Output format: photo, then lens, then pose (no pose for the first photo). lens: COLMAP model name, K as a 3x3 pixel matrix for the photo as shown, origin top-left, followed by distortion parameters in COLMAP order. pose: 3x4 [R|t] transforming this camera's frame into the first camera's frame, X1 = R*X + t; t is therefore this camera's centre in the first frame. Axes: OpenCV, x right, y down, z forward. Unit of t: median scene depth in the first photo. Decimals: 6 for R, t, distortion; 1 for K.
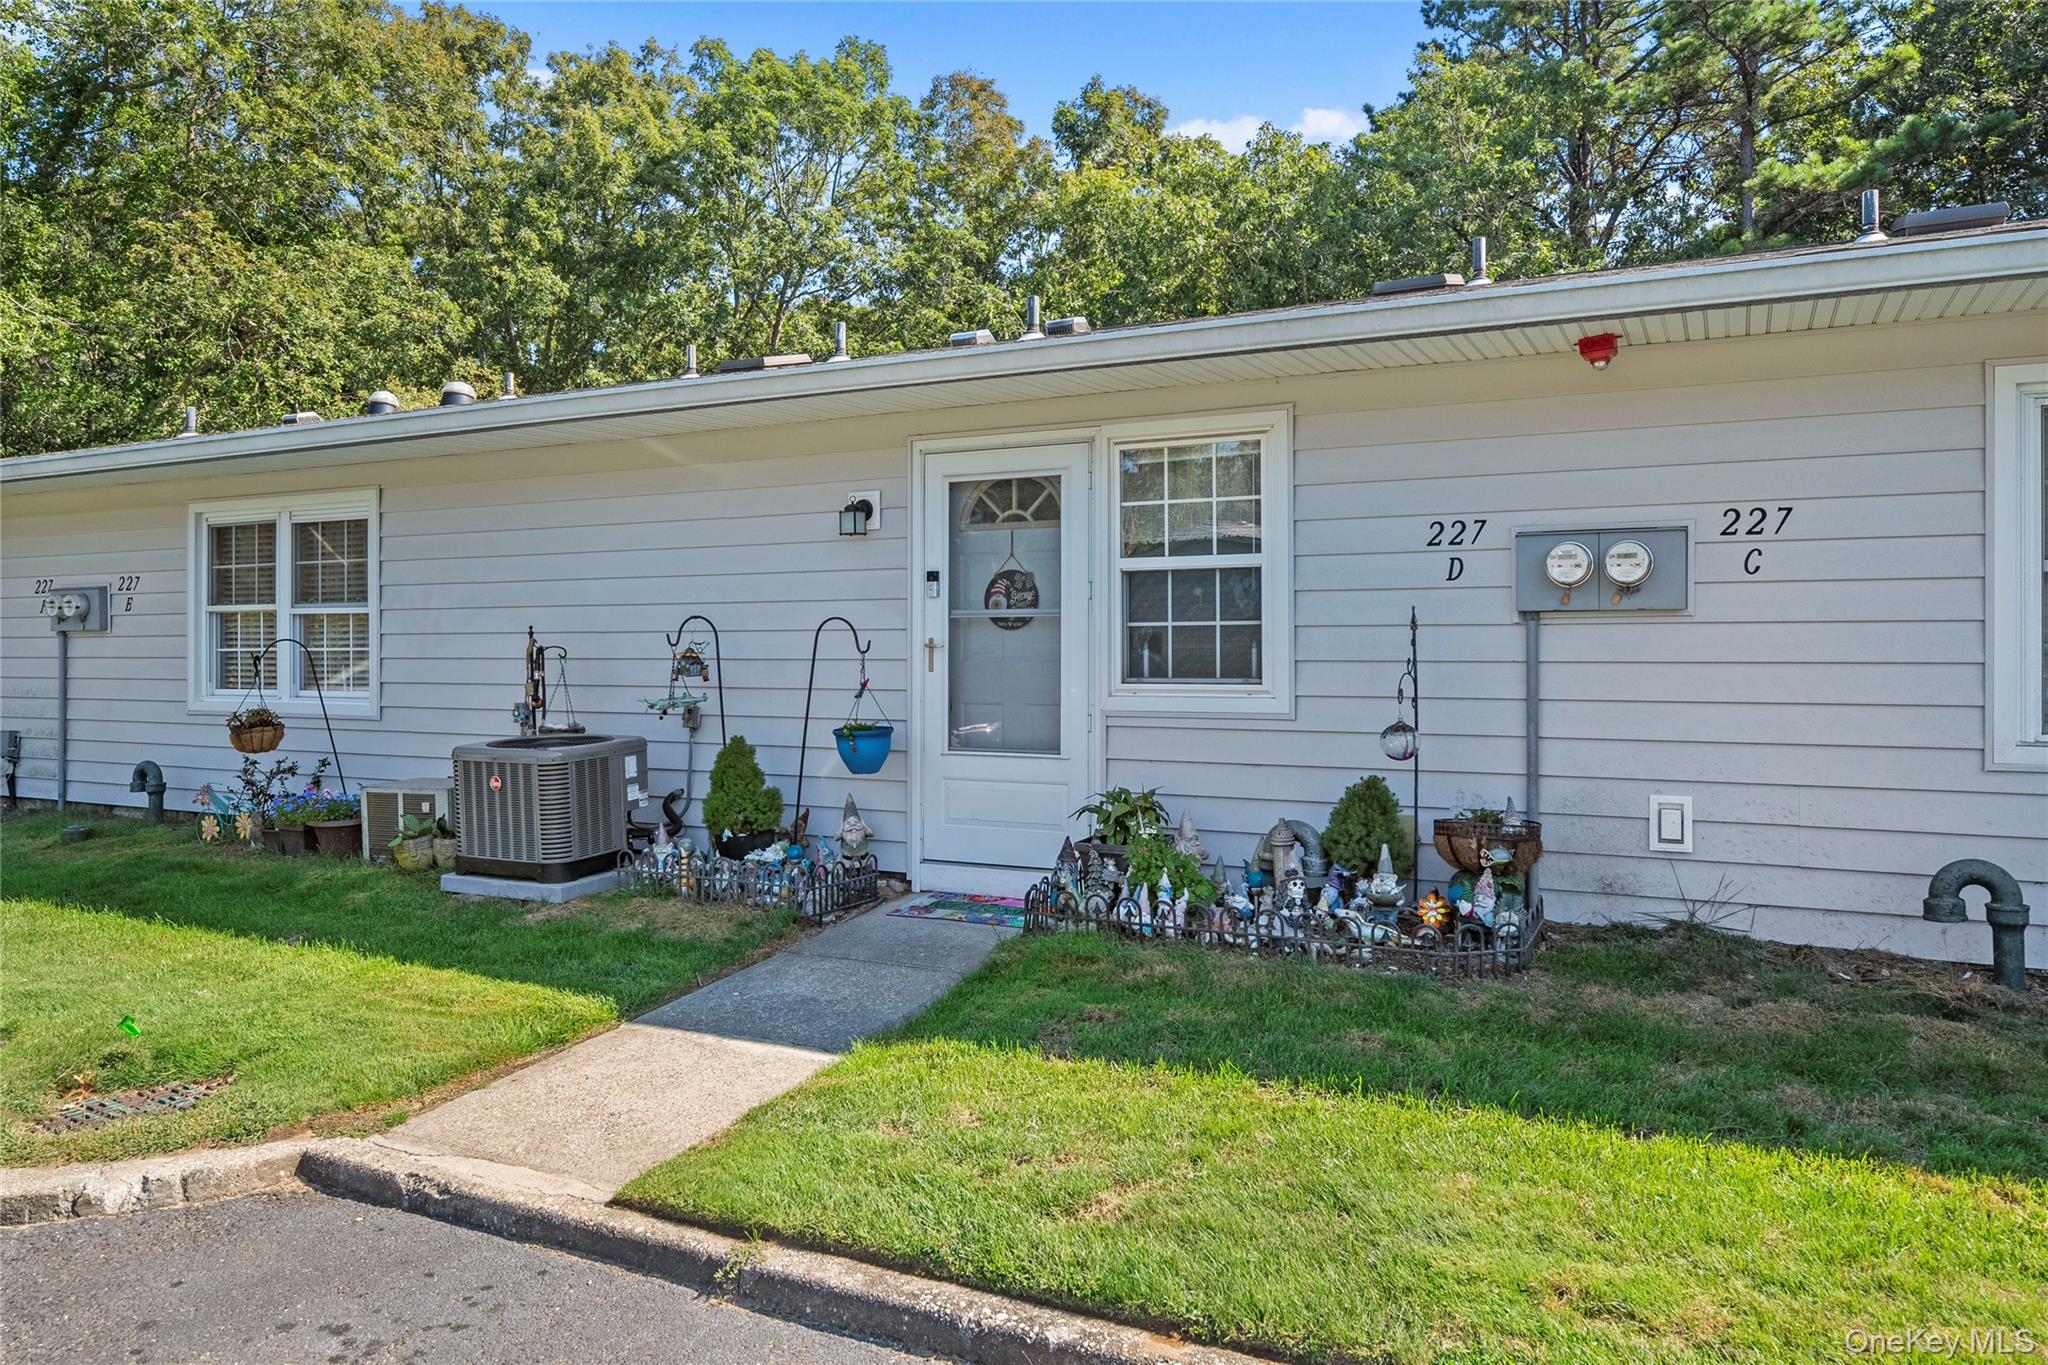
lens RADIAL K [[1403.0, 0, 1024.9], [0, 1403.0, 674.4], [0, 0, 1]] dist [0.010552, 0.000109]
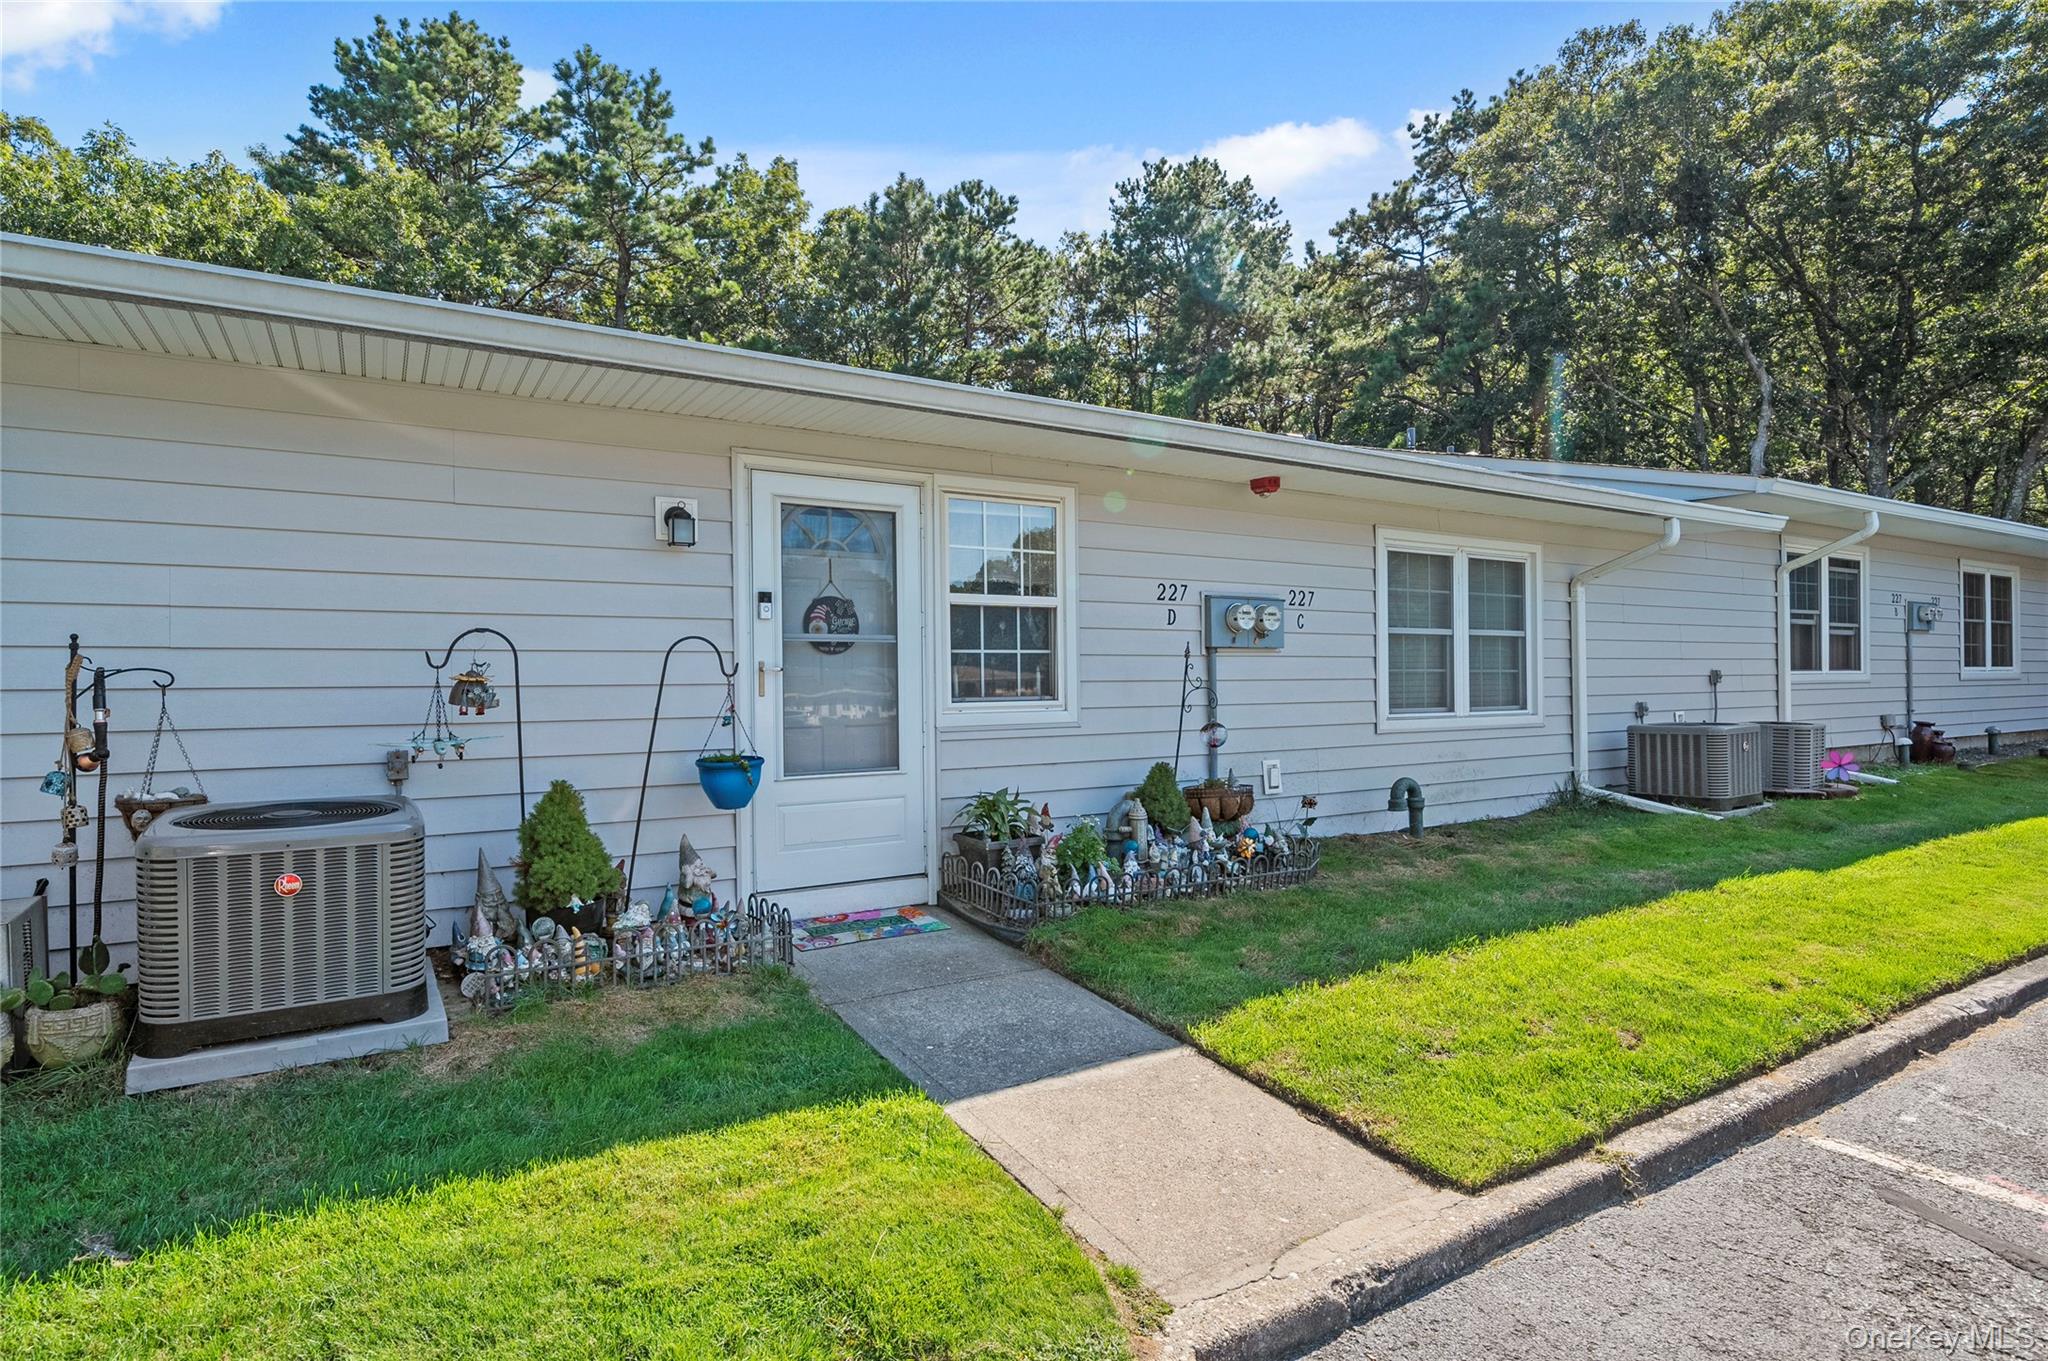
lens RADIAL K [[1079.9, 0, 1024.8], [0, 1079.9, 680.9], [0, 0, 1]] dist [-0.003383, 0.000210]
pose [[0.505076, -0.001677, 0.863073, -0.657711], [0.024762, 0.999615, -0.012549, 0.001373], [-0.862720, 0.027710, 0.504923, 0.503971]]
